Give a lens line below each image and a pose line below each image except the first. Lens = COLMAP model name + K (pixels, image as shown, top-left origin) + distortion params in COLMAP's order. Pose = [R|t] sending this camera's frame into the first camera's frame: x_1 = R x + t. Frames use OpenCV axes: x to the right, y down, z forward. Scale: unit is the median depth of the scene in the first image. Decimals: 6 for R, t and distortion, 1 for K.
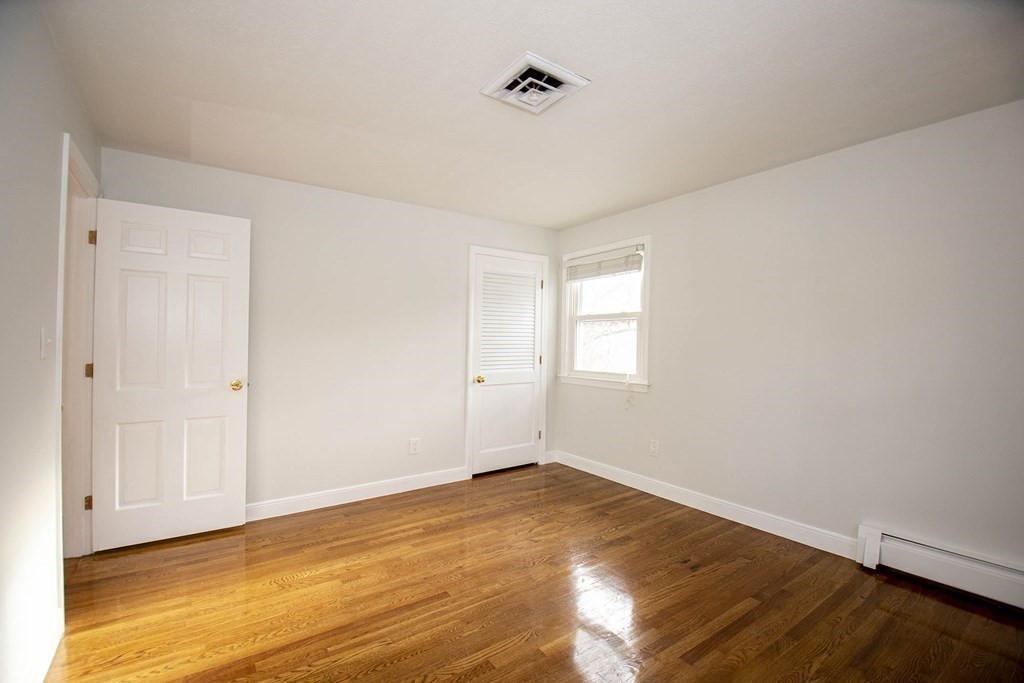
lens RADIAL K [[444.3, 0, 496.8], [0, 444.3, 337.7], [0, 0, 1]] dist [0.028539, -0.024769]
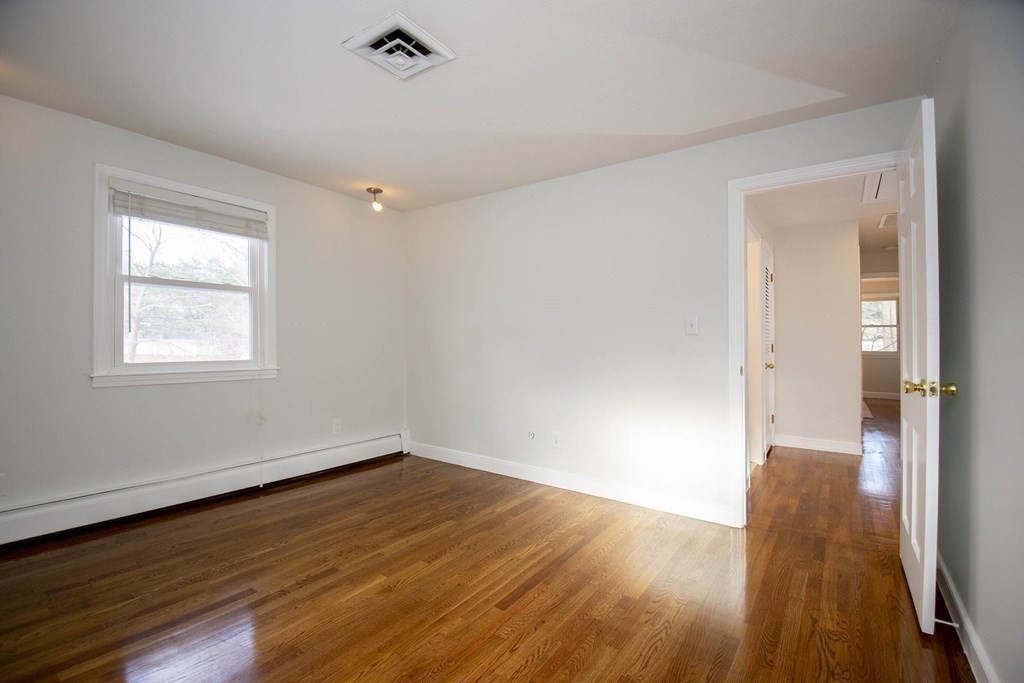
lens RADIAL K [[458.9, 0, 501.0], [0, 458.9, 341.5], [0, 0, 1]] dist [0.021496, -0.028801]
pose [[-0.942585, -0.015865, -0.333590, 0.136966], [-0.013079, 0.999858, -0.010597, 0.060342], [0.333711, -0.005626, -0.942659, 1.349774]]
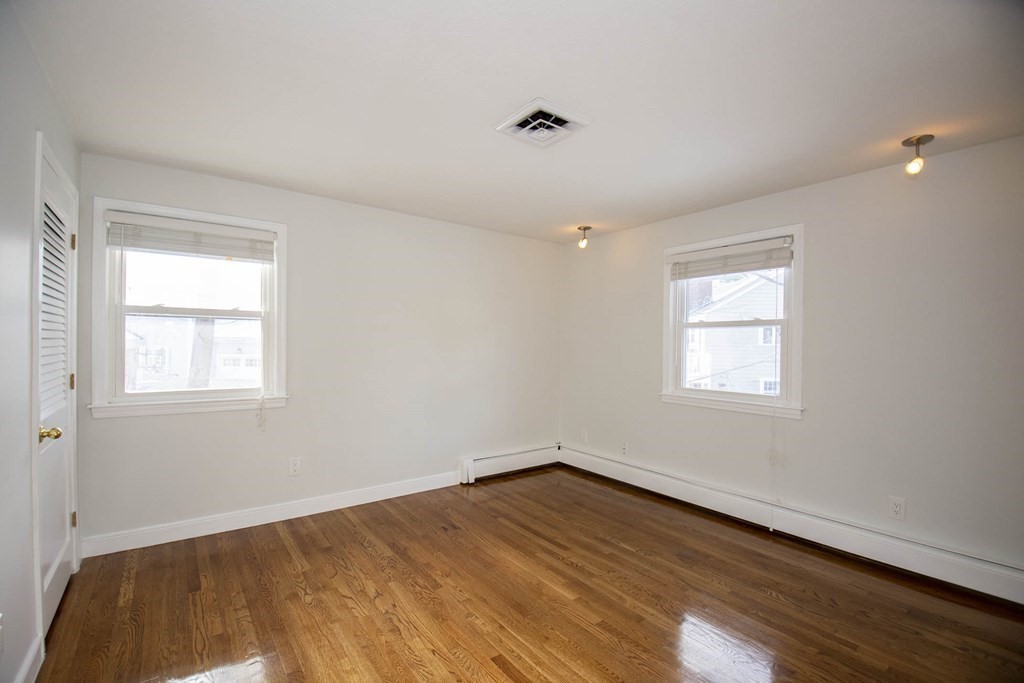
lens RADIAL K [[458.9, 0, 501.0], [0, 458.9, 341.5], [0, 0, 1]] dist [0.021496, -0.028801]
pose [[-0.023861, 0.002161, 0.999713, -0.718081], [-0.016527, 0.999860, -0.002555, -0.008887], [-0.999579, -0.016583, -0.023822, 0.756975]]
